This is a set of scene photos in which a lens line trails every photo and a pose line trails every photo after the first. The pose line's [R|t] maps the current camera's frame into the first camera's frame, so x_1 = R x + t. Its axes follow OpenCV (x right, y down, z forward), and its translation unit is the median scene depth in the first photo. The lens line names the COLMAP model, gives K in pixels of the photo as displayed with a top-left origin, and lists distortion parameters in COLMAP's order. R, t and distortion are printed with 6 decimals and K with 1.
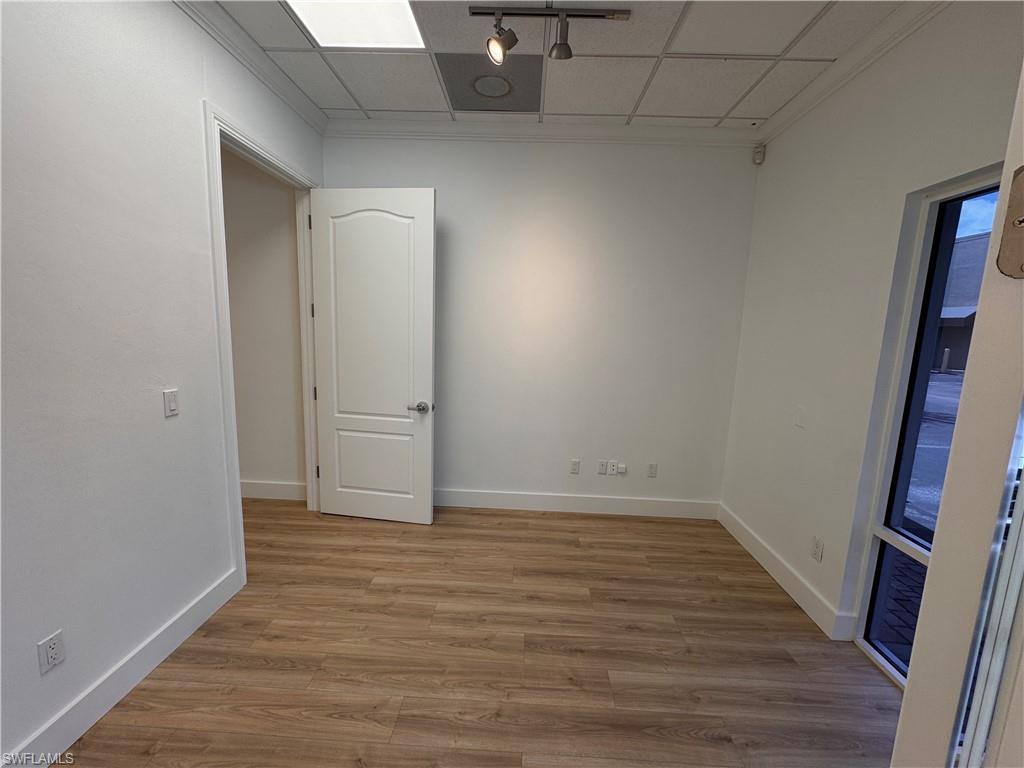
lens RADIAL K [[407.0, 0, 509.4], [0, 407.0, 384.1], [0, 0, 1]] dist [-0.003410, 0.001089]
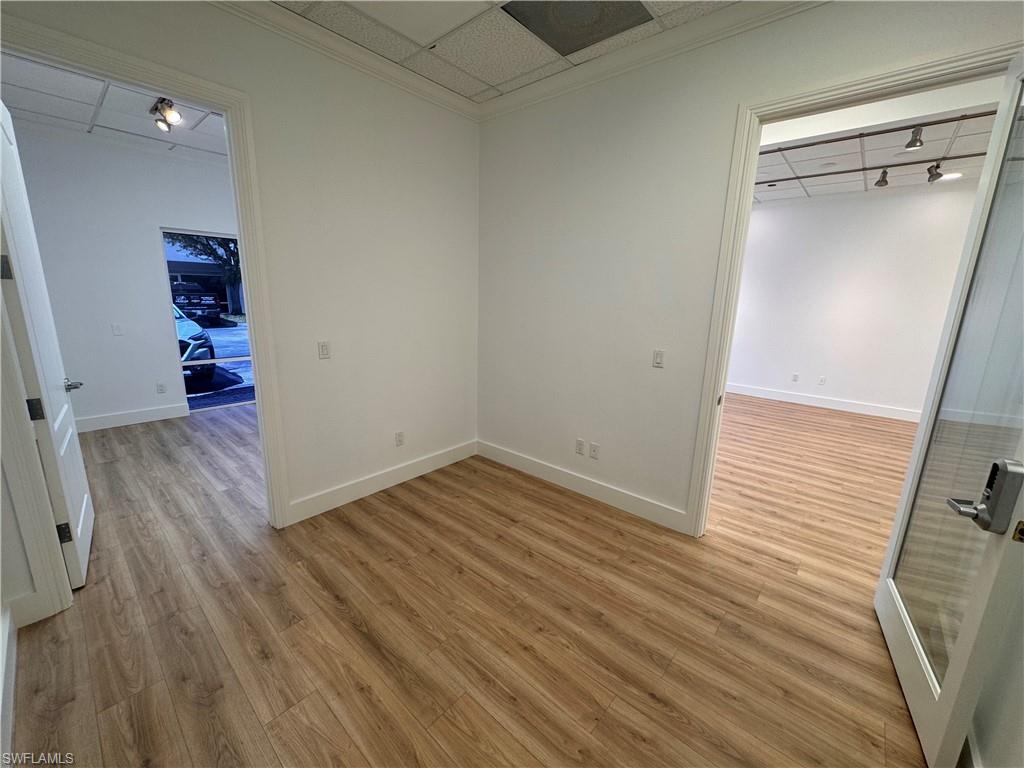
lens RADIAL K [[407.0, 0, 516.4], [0, 407.0, 383.6], [0, 0, 1]] dist [-0.003410, 0.001089]
pose [[-0.783035, -0.185698, 0.593610, -1.571747], [0.034847, 0.939794, 0.339960, -0.219647], [-0.621001, 0.286886, -0.729420, 1.119619]]
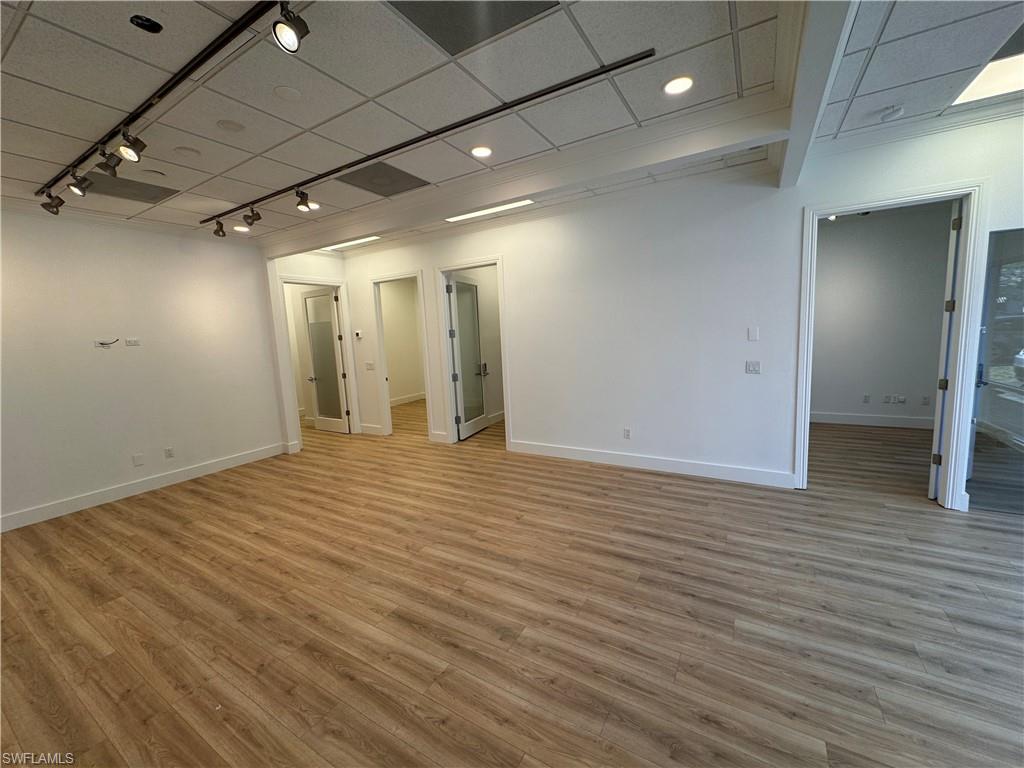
lens RADIAL K [[407.0, 0, 514.1], [0, 407.0, 385.5], [0, 0, 1]] dist [-0.003410, 0.001089]
pose [[0.877931, -0.015088, -0.478550, -0.414125], [0.013872, 0.999885, -0.006076, 0.172933], [0.478587, -0.001304, 0.878039, -1.544204]]
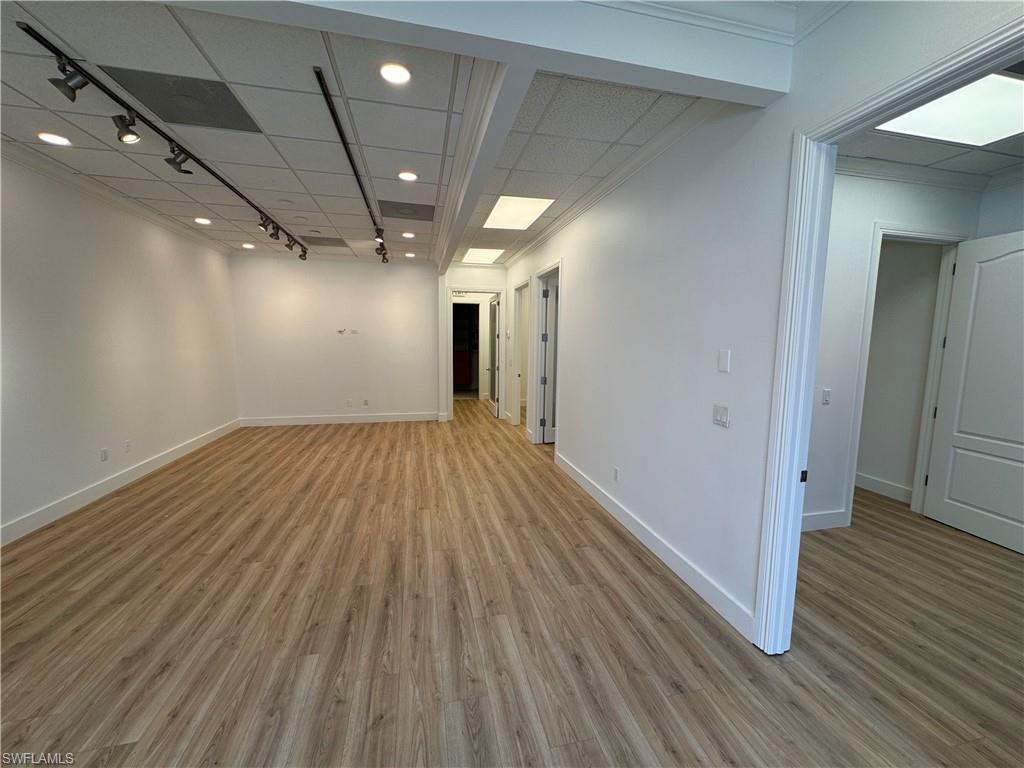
lens RADIAL K [[407.0, 0, 516.0], [0, 407.0, 386.6], [0, 0, 1]] dist [-0.003410, 0.001089]
pose [[0.276921, 0.078992, -0.957640, 0.345731], [-0.136208, 0.989779, 0.042256, 0.072872], [0.951190, 0.118736, 0.284849, -0.562486]]
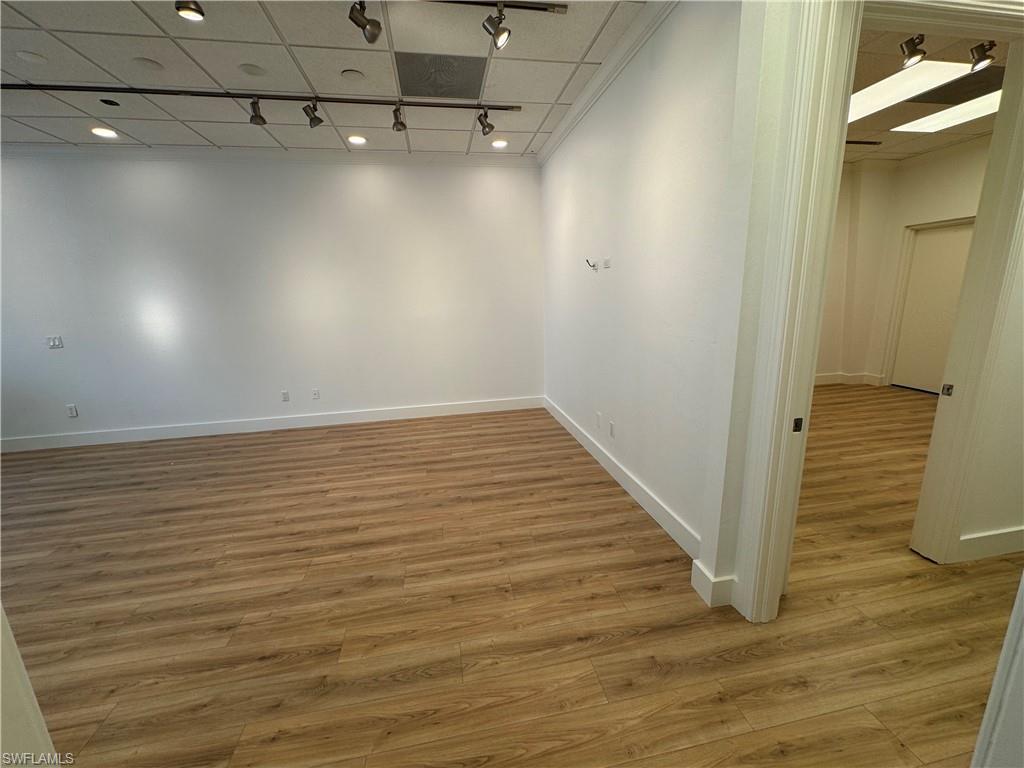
lens RADIAL K [[407.0, 0, 510.3], [0, 407.0, 382.8], [0, 0, 1]] dist [-0.003410, 0.001089]
pose [[-0.974427, 0.046961, -0.219743, -1.994522], [-0.031394, 0.939875, 0.340073, -0.093554], [0.222501, 0.338275, -0.914365, 0.247082]]
